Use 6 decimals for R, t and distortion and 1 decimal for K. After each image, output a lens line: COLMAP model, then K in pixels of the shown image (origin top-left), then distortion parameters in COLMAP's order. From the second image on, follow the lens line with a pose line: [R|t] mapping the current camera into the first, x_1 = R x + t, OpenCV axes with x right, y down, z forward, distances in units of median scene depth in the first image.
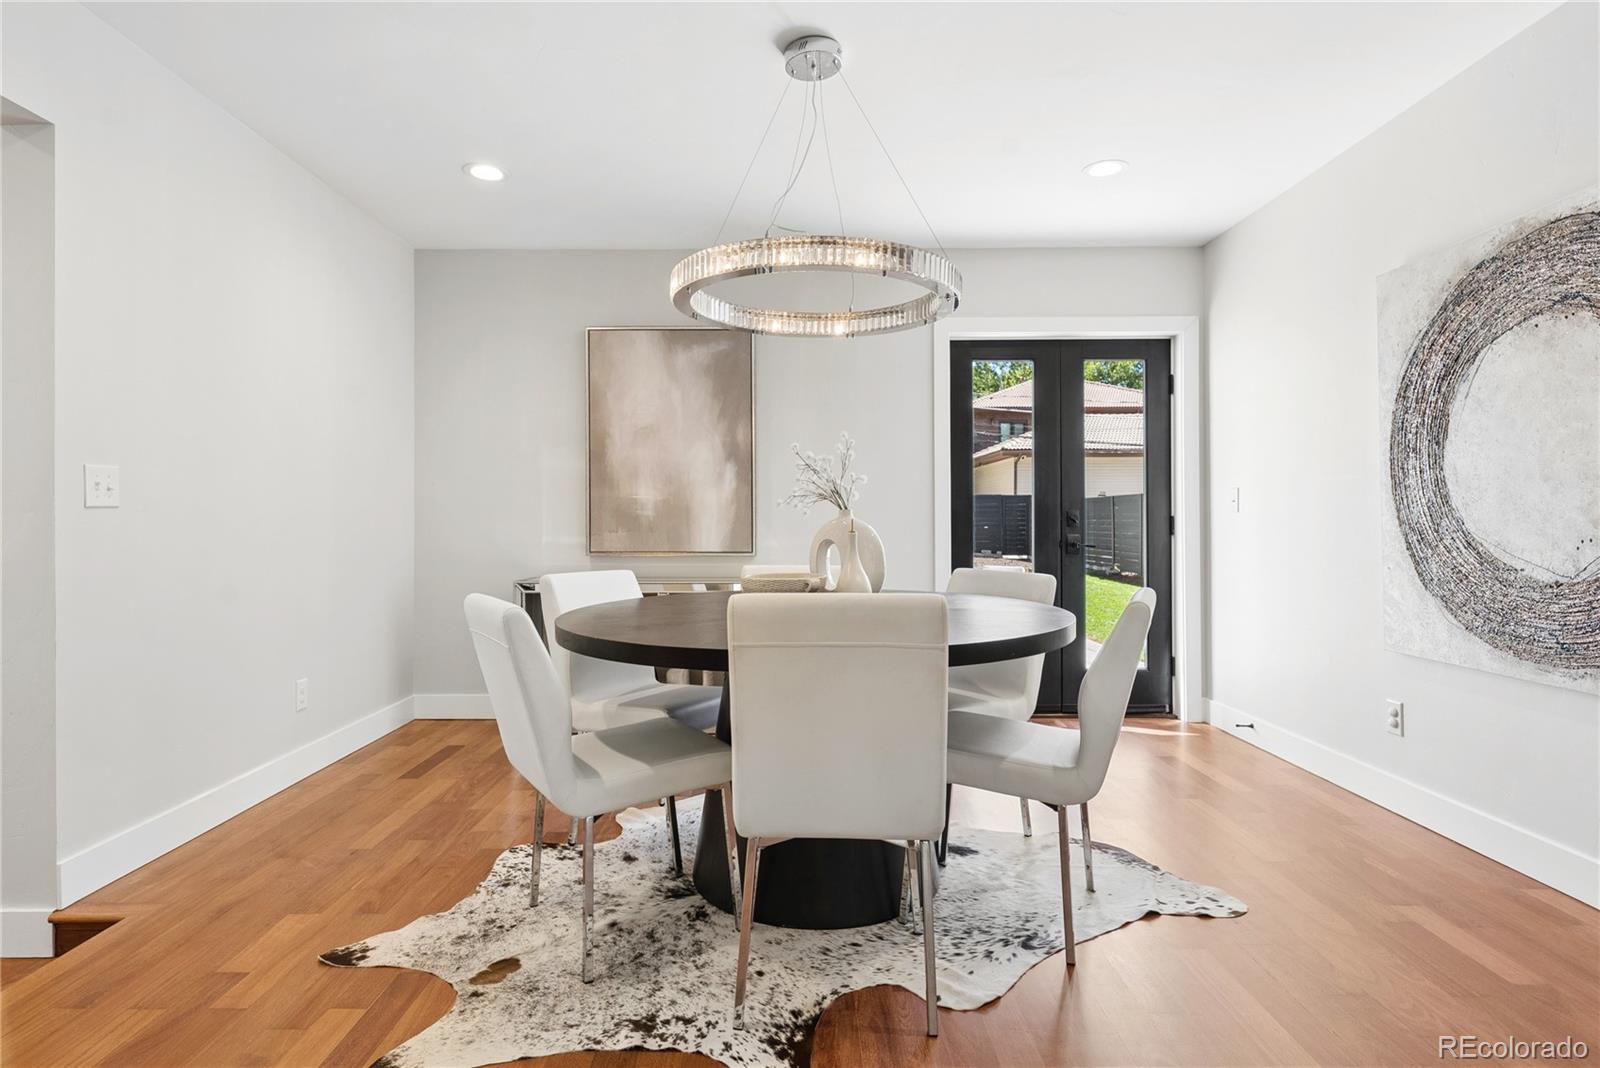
lens RADIAL K [[850.4, 0, 804.1], [0, 850.4, 507.8], [0, 0, 1]] dist [-0.005344, 0.000544]
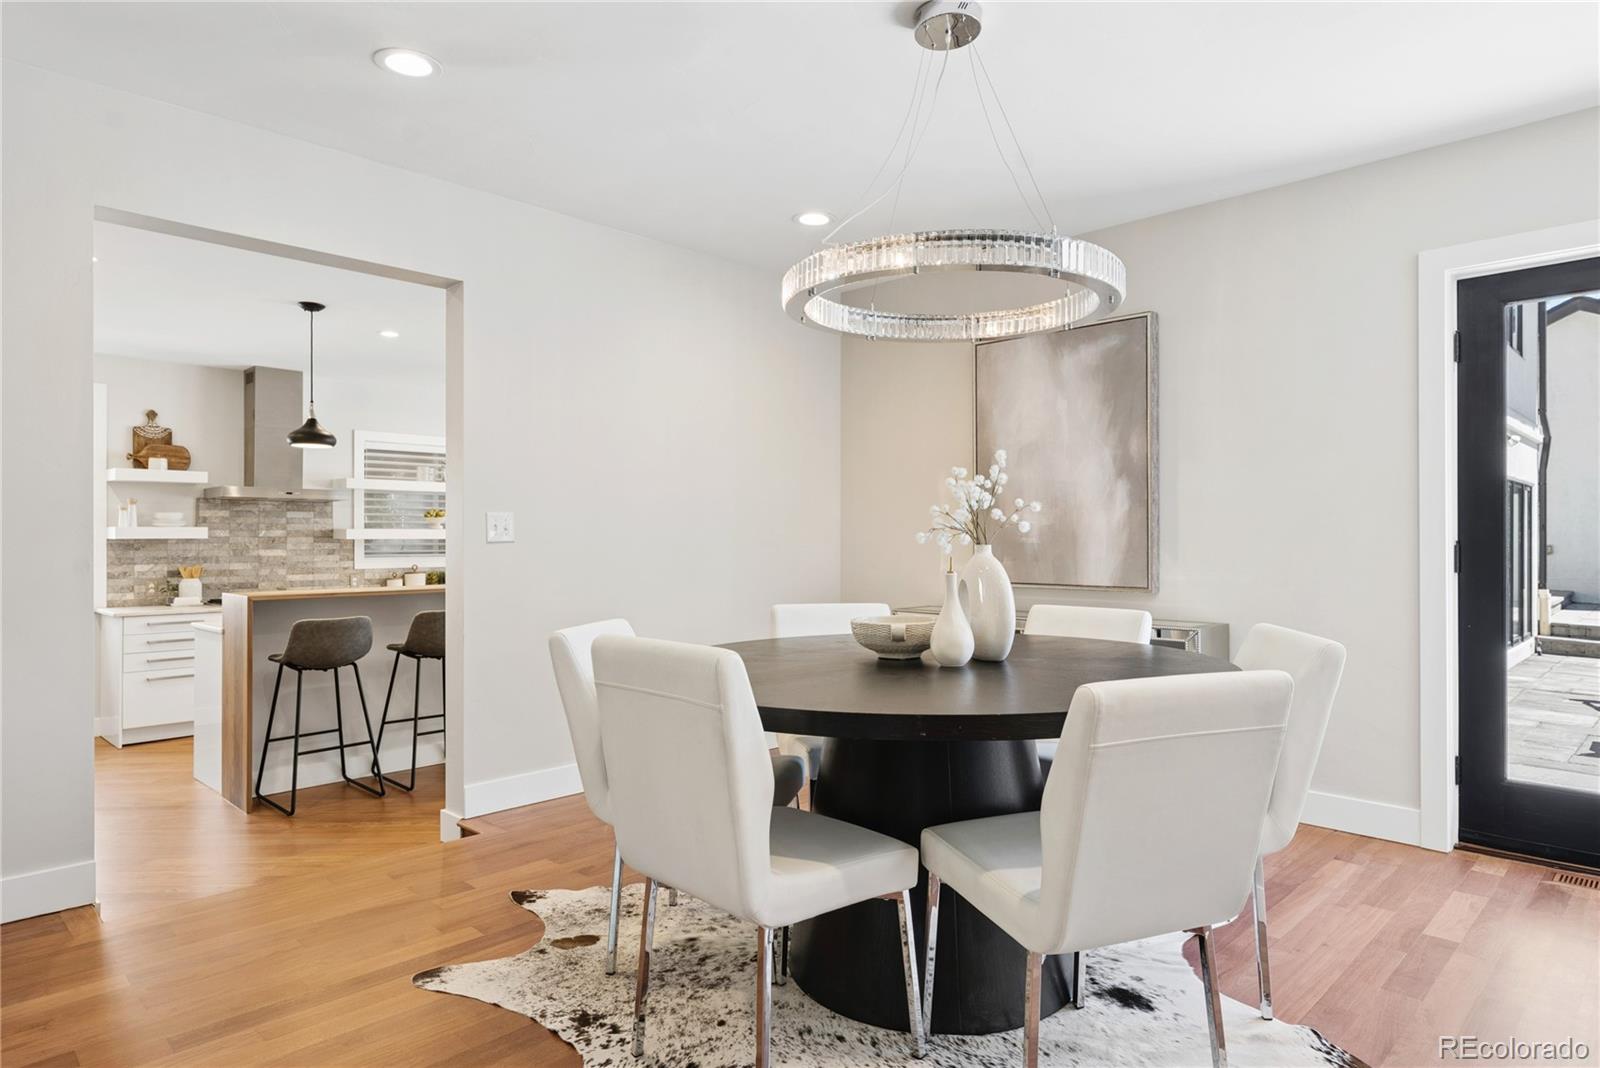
lens RADIAL K [[928.5, 0, 800.4], [0, 928.5, 535.9], [0, 0, 1]] dist [-0.014868, 0.000475]
pose [[0.719107, -0.005231, -0.694879, 0.647412], [0.012719, 0.999903, 0.005634, -0.014705], [0.694783, -0.012890, 0.719104, 0.261790]]
